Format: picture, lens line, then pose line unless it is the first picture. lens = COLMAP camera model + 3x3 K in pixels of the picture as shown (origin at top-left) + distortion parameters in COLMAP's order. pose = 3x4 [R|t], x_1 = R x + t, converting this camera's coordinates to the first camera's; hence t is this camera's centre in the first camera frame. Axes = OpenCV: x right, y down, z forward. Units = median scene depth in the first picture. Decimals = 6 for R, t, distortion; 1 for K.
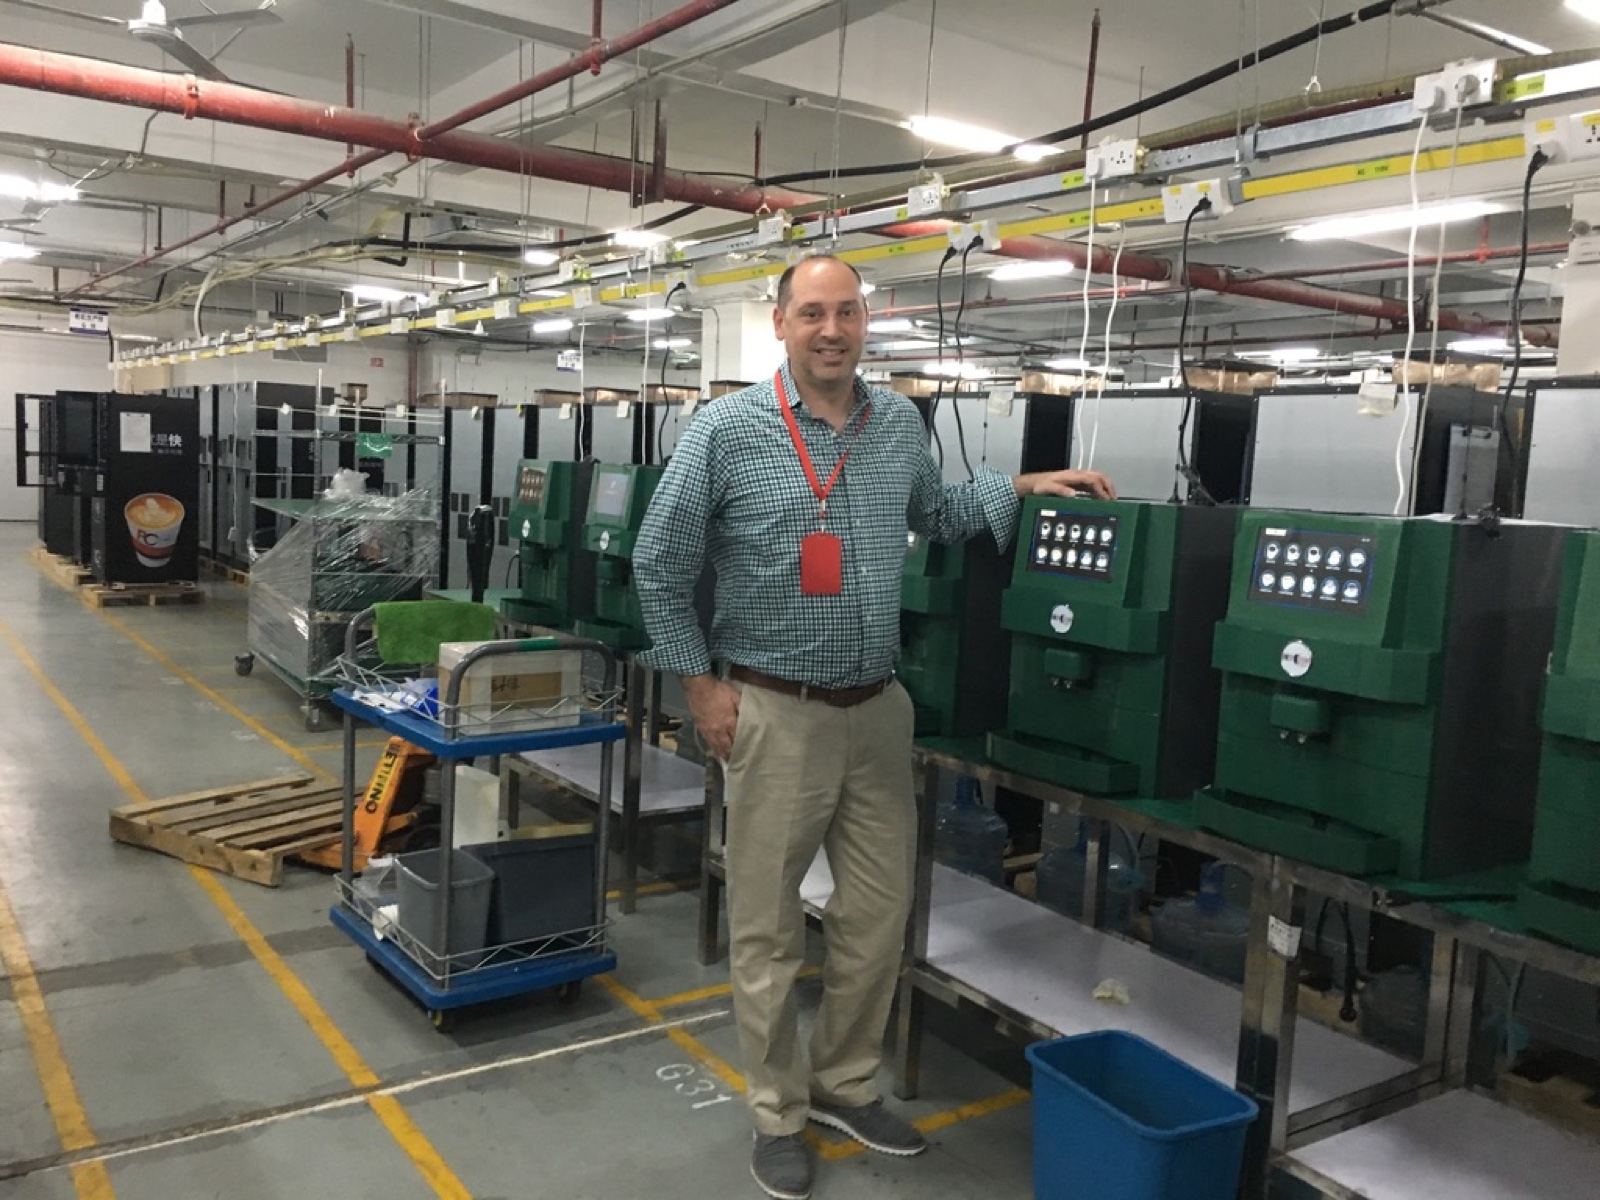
lens RADIAL K [[1361.3, 0, 798.2], [0, 1361.3, 594.9], [0, 0, 1]] dist [0.009232, -0.011746]
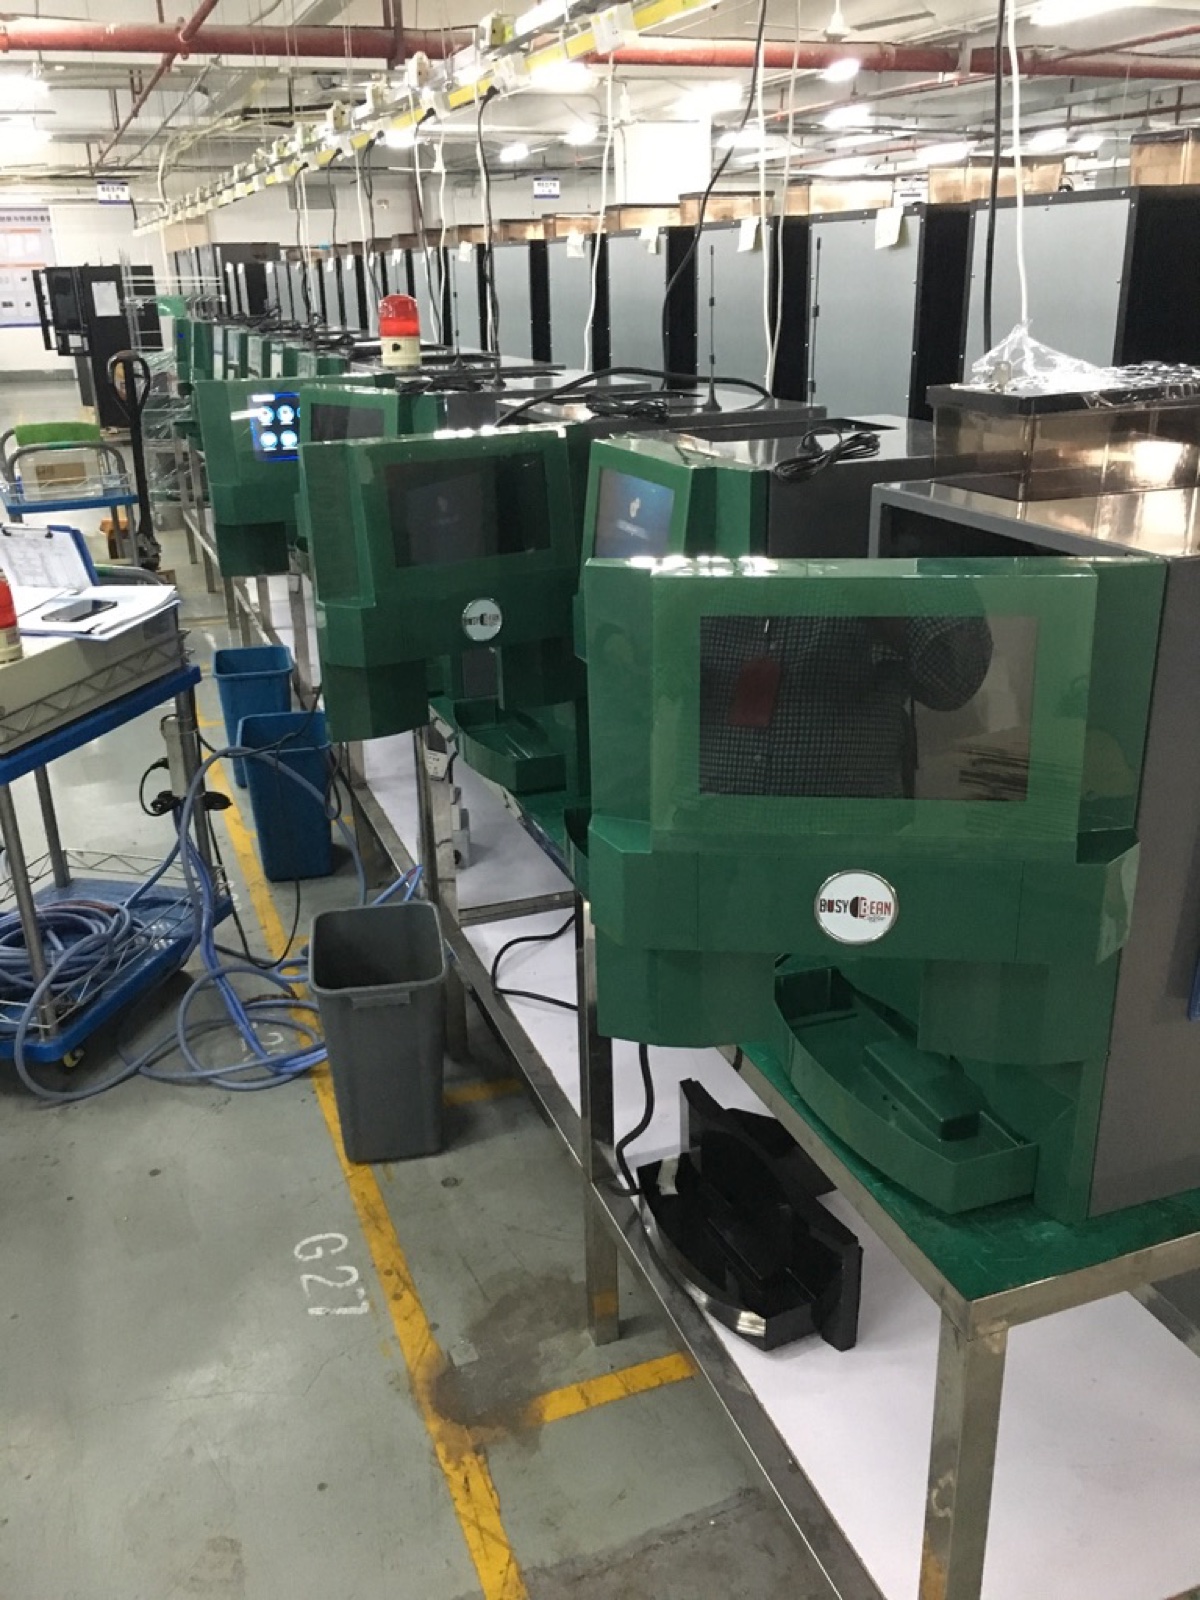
lens RADIAL K [[1361.3, 0, 601.3], [0, 1361.3, 803.5], [0, 0, 1]] dist [0.009232, -0.011746]
pose [[0.967353, 0.023372, -0.252351, 0.184023], [0.046025, 0.962979, 0.265619, 0.009250], [0.249217, -0.268562, 0.930465, -0.108292]]
